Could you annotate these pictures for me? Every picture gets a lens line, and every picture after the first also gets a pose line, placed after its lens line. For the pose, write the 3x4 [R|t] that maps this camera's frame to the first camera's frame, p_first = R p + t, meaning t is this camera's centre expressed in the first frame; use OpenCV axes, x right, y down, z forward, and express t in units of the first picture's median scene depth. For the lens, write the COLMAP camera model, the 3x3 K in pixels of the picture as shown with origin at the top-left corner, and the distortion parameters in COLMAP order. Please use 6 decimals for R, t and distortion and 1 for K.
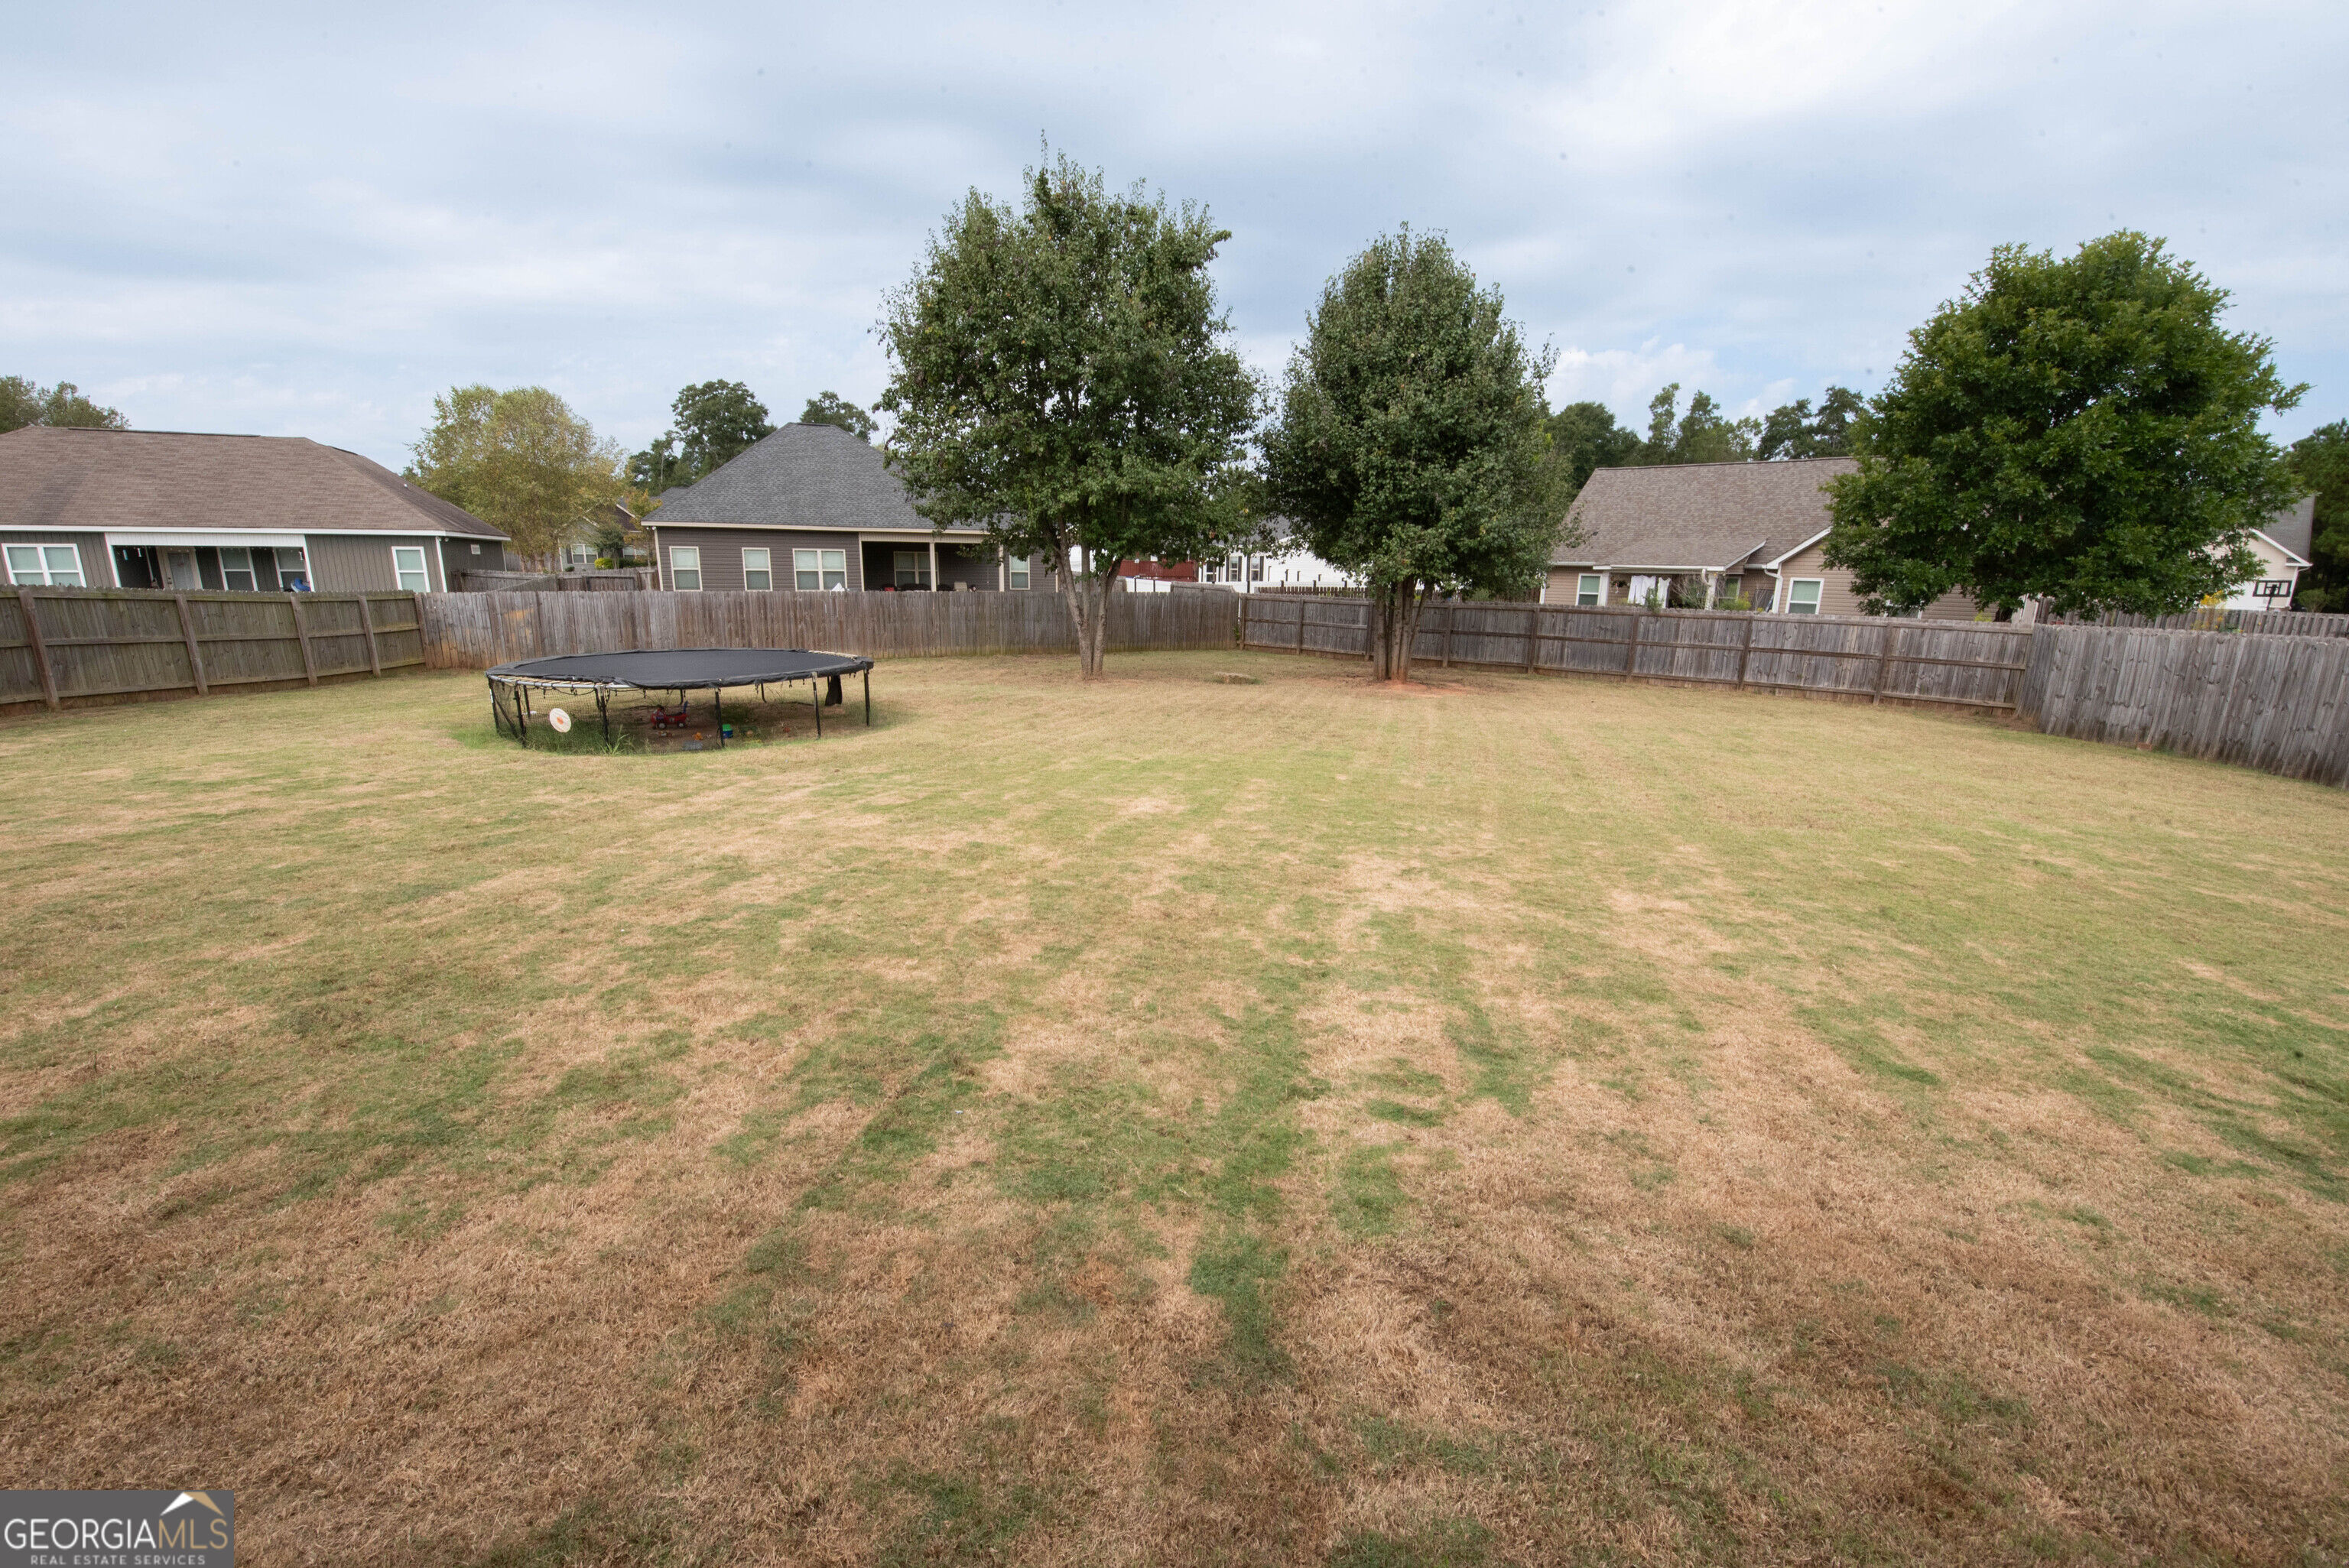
lens RADIAL K [[946.7, 0, 1173.2], [0, 946.7, 789.8], [0, 0, 1]] dist [-0.006758, -0.000380]
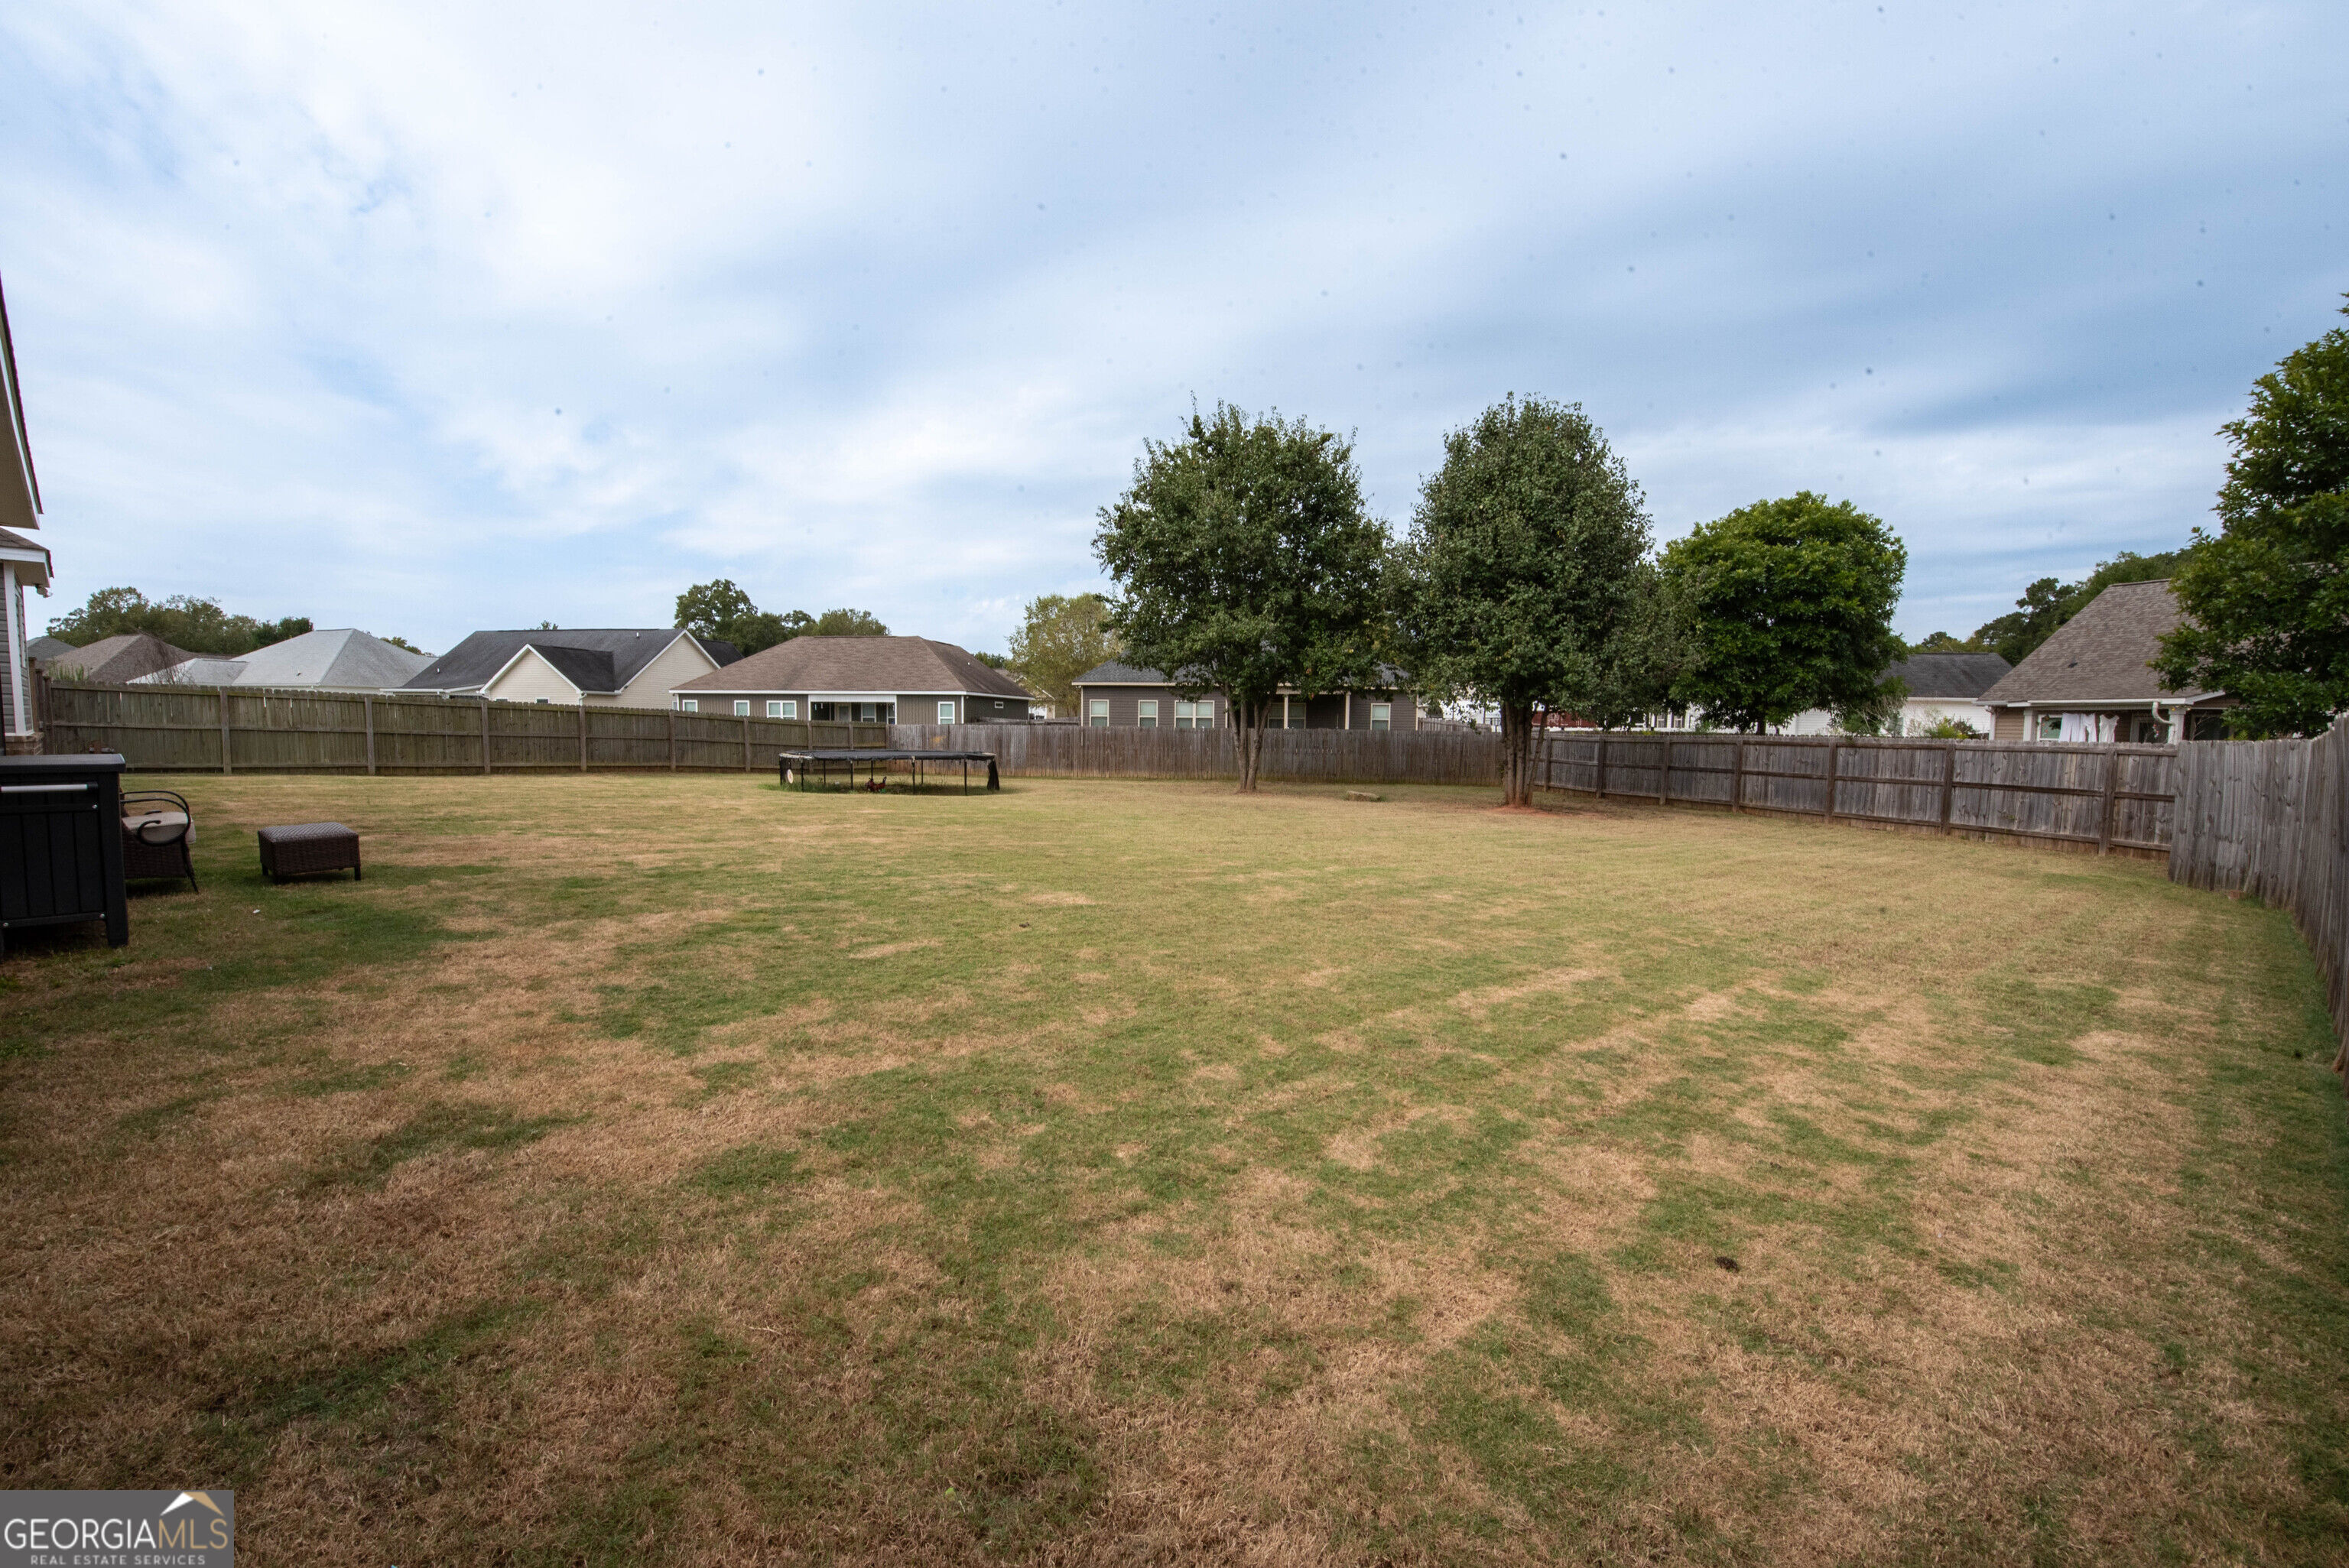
lens RADIAL K [[946.7, 0, 1162.3], [0, 946.7, 776.1], [0, 0, 1]] dist [-0.006758, -0.000380]
pose [[0.831994, 0.027701, -0.554093, 0.486862], [-0.129320, 0.980923, -0.145140, 0.051042], [0.539502, 0.192411, 0.819705, -0.041840]]
